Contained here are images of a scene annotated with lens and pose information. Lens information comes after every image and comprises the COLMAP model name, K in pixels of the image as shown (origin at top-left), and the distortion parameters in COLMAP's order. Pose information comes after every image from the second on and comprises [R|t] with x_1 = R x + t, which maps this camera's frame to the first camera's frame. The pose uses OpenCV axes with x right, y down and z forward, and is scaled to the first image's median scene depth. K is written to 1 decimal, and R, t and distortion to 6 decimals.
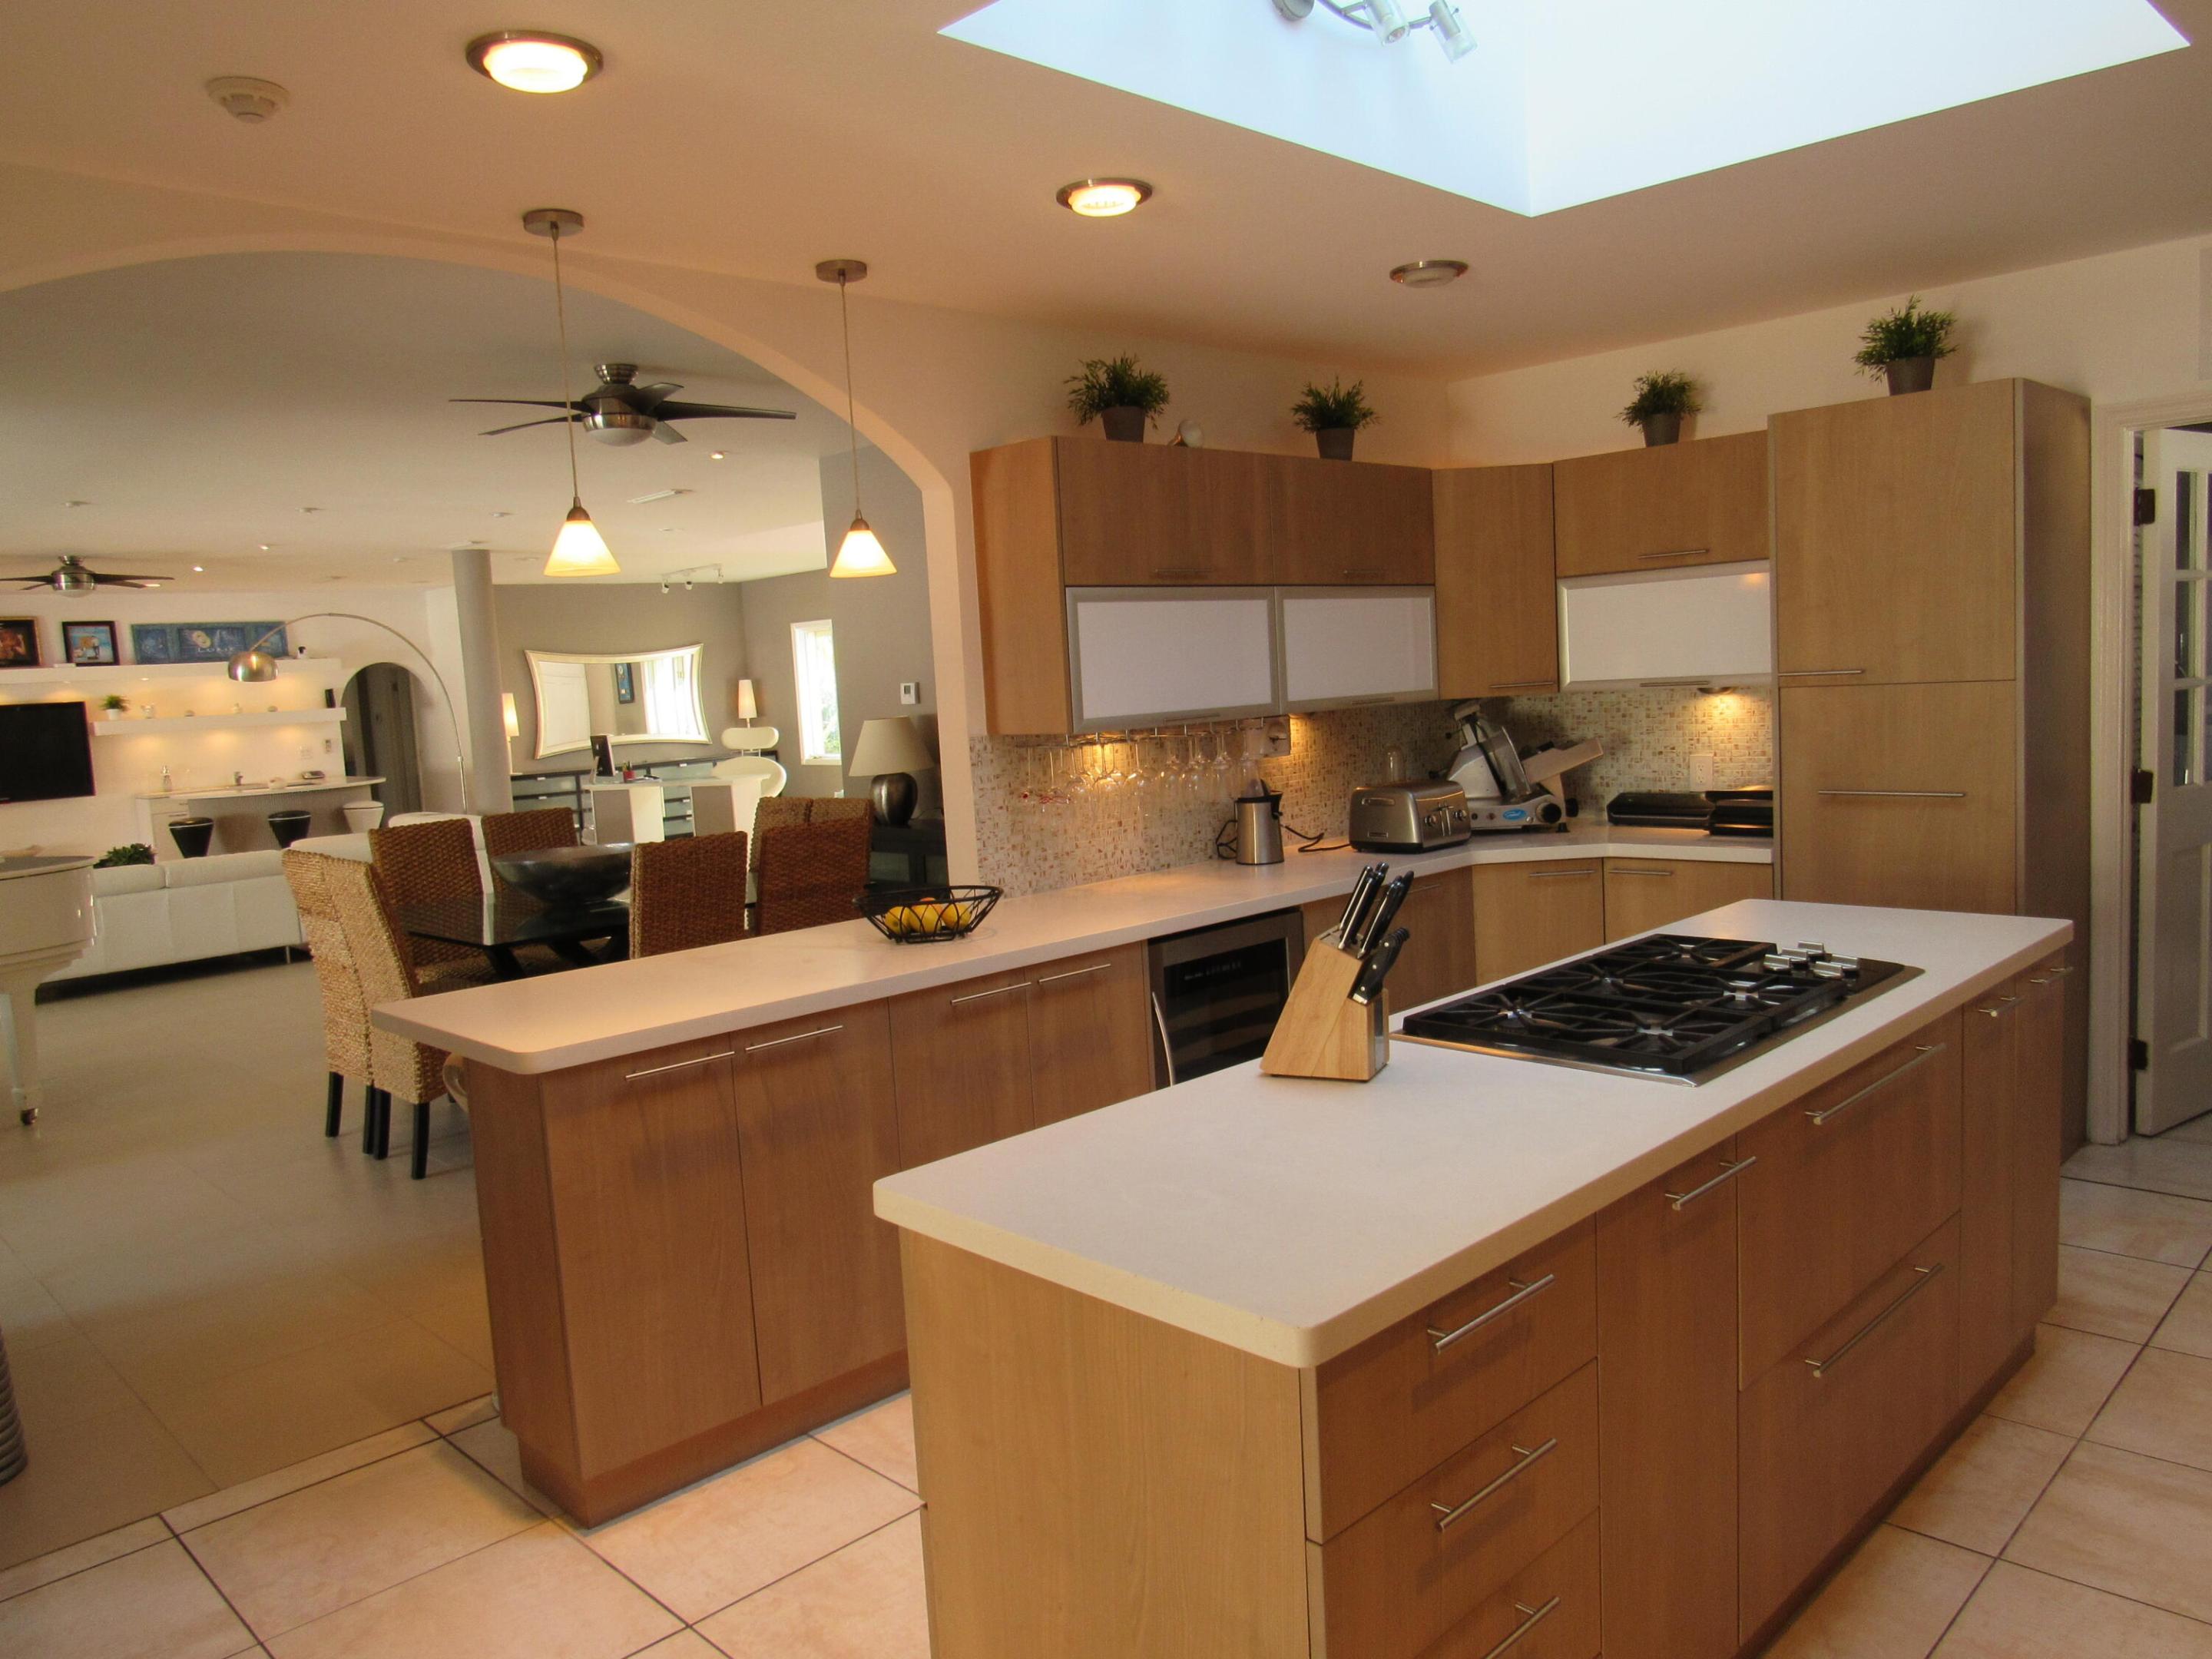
lens RADIAL K [[1577.9, 0, 1106.1], [0, 1577.9, 834.6], [0, 0, 1]] dist [-0.036396, 0.002613]
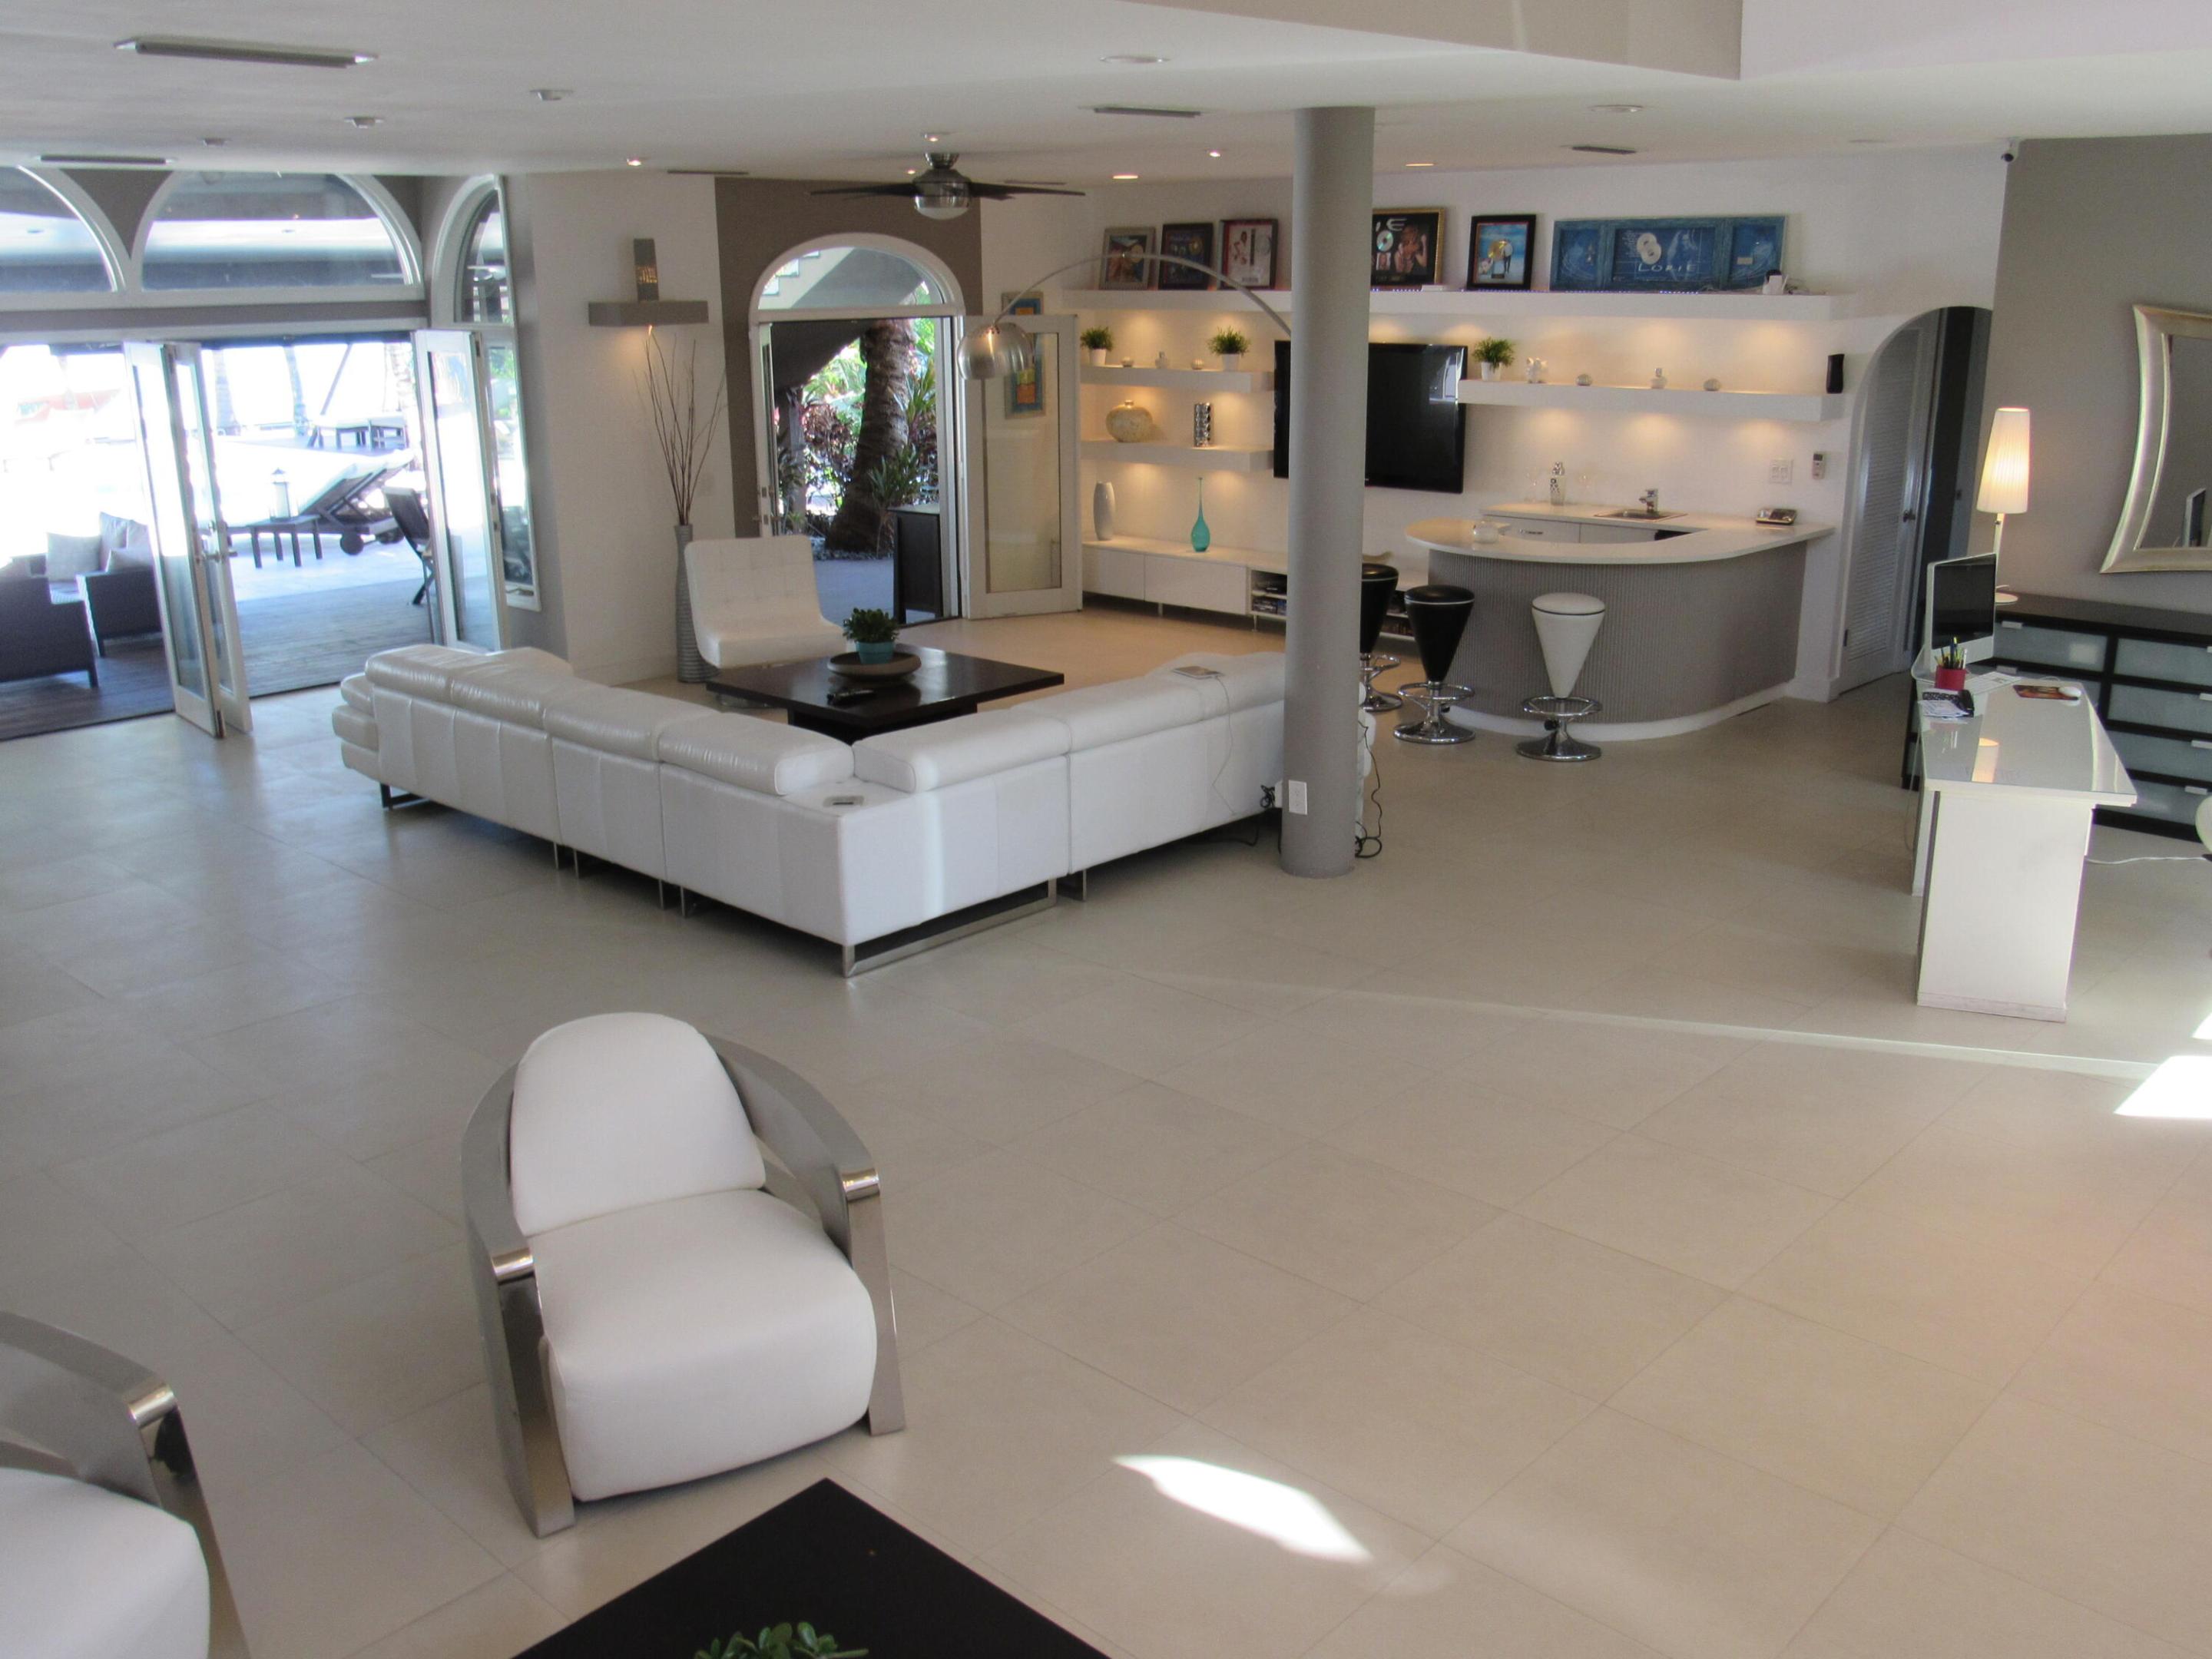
lens RADIAL K [[1910.8, 0, 1105.5], [0, 1910.8, 834.3], [0, 0, 1]] dist [-0.047811, -0.002010]
pose [[0.027342, 0.336803, -0.941178, 0.137318], [-0.092969, 0.938306, 0.333074, -0.138802], [0.995294, 0.078393, 0.056968, 0.793001]]
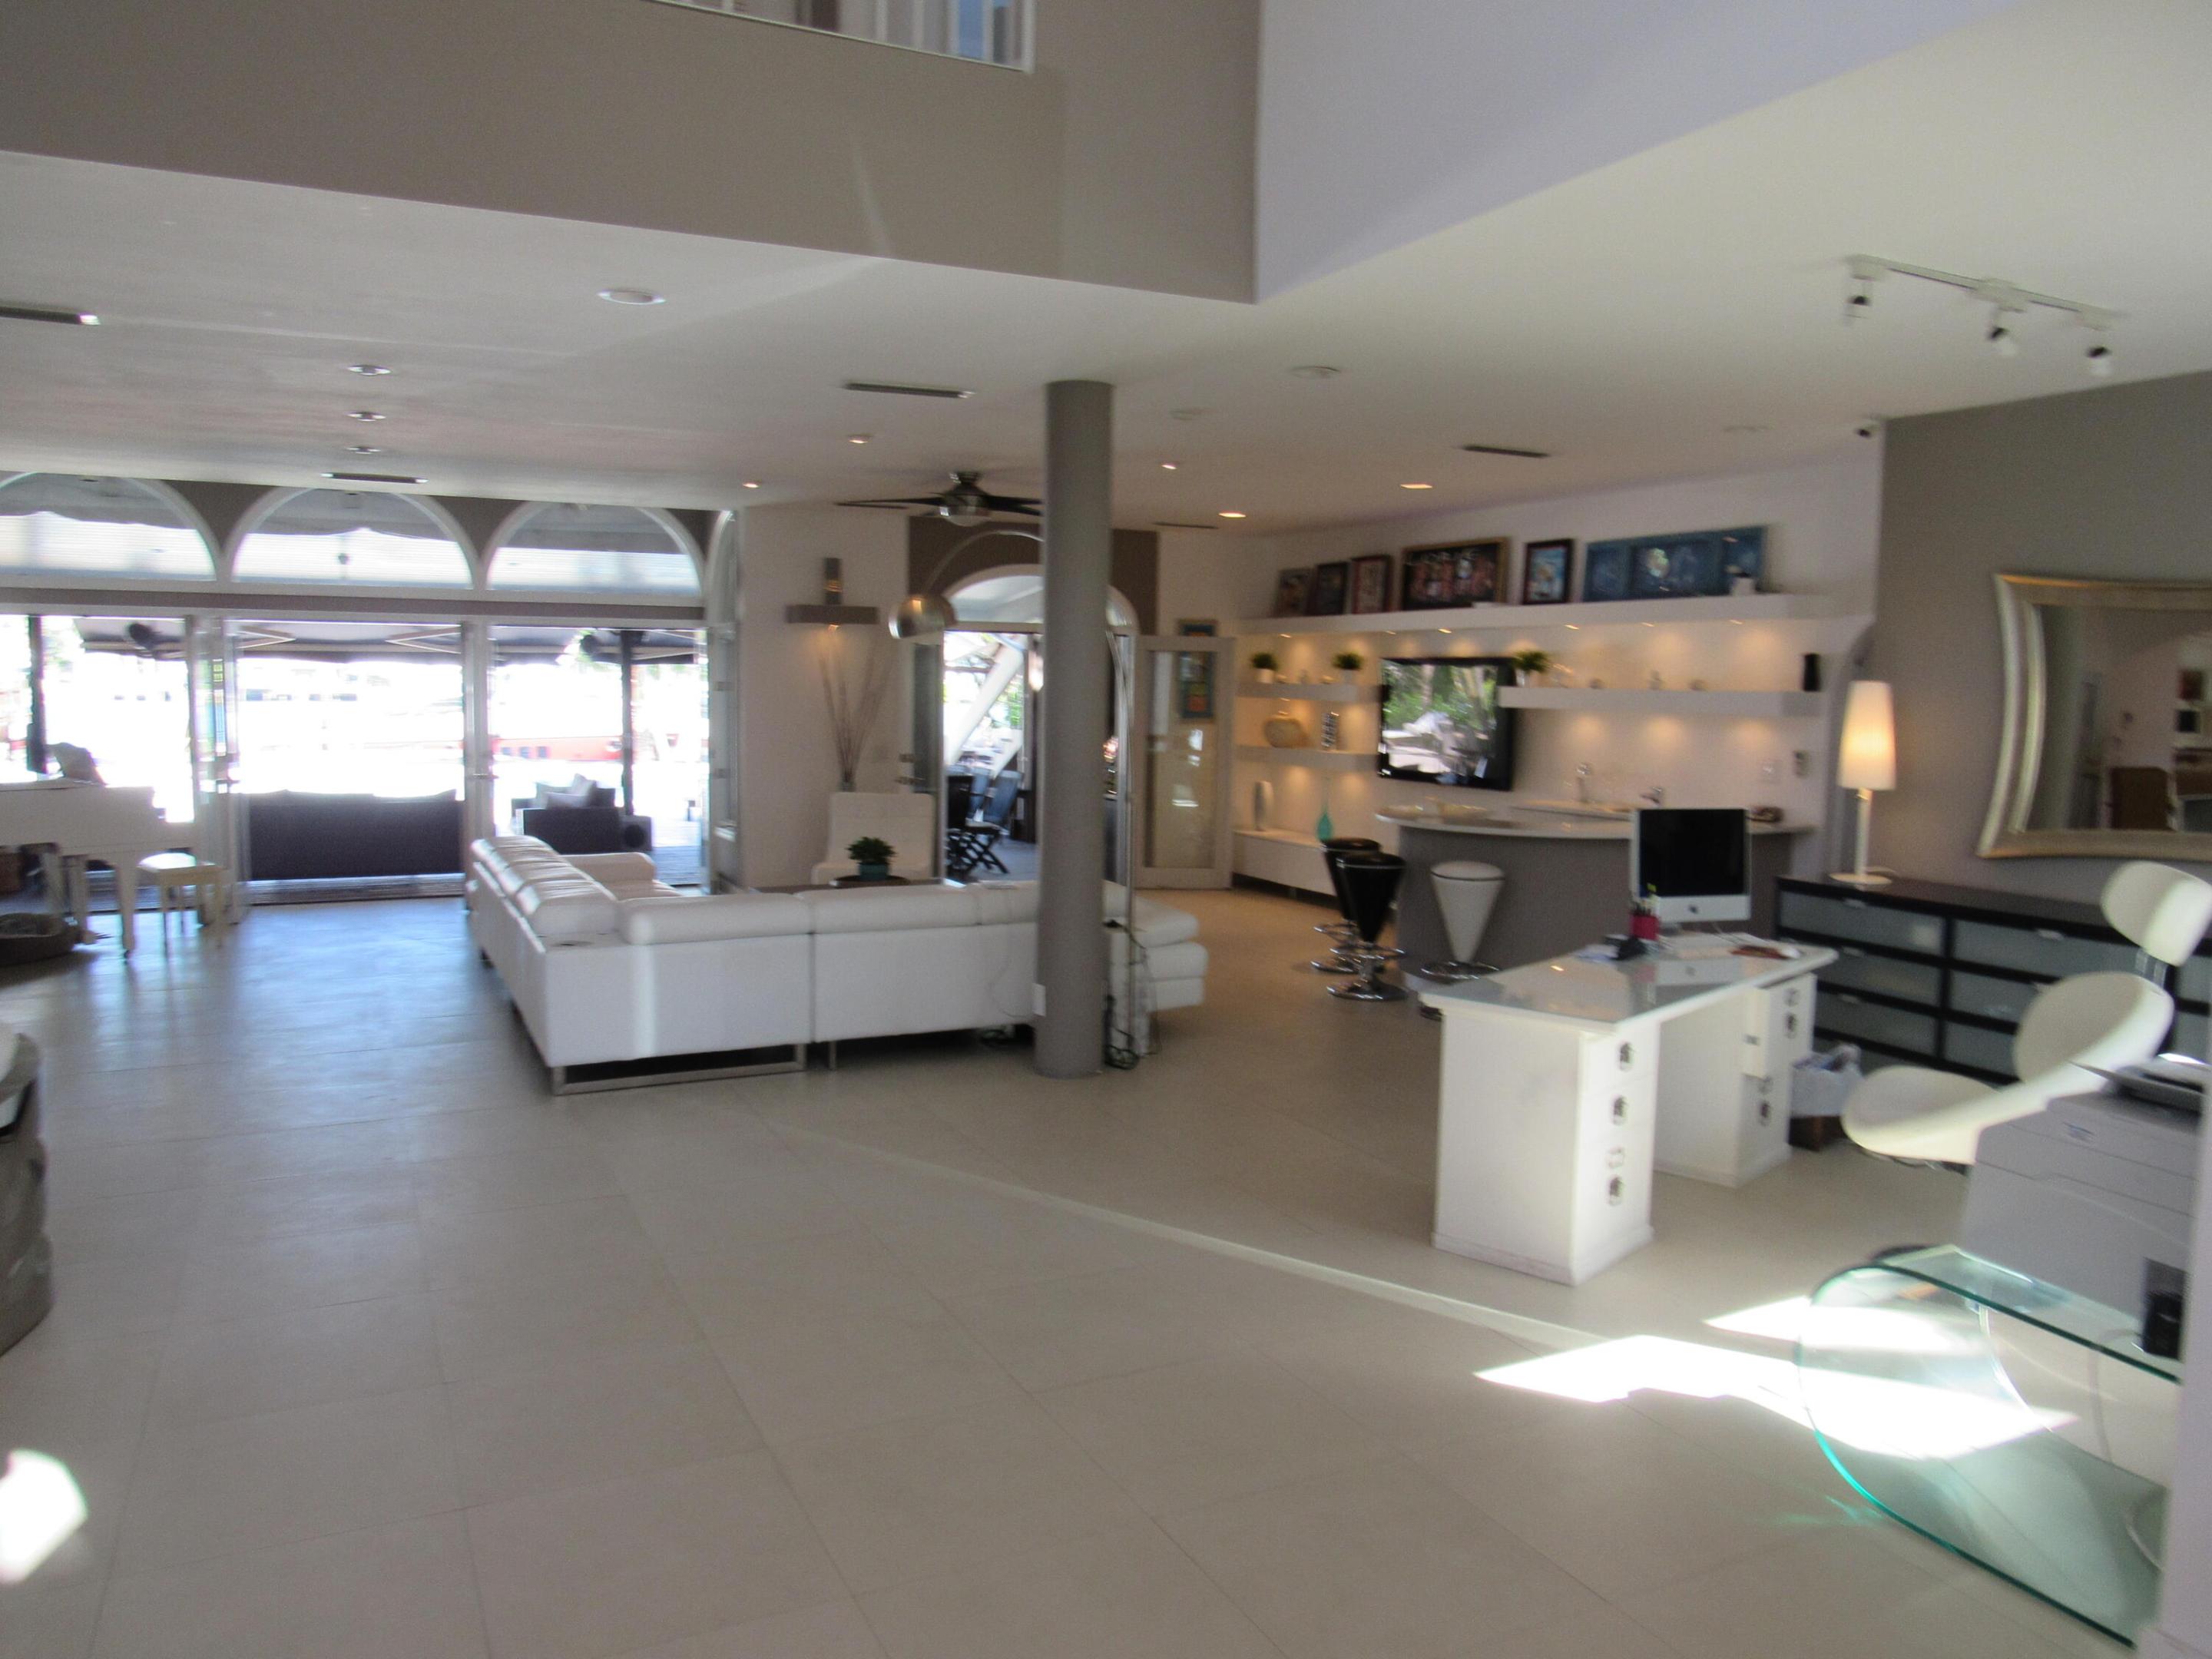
lens RADIAL K [[1577.9, 0, 1104.3], [0, 1577.9, 827.0], [0, 0, 1]] dist [-0.036396, 0.002613]
pose [[-0.320014, 0.139779, -0.937045, 0.070439], [-0.092824, 0.979672, 0.177838, -0.115139], [0.942855, 0.143891, -0.300534, 1.011237]]
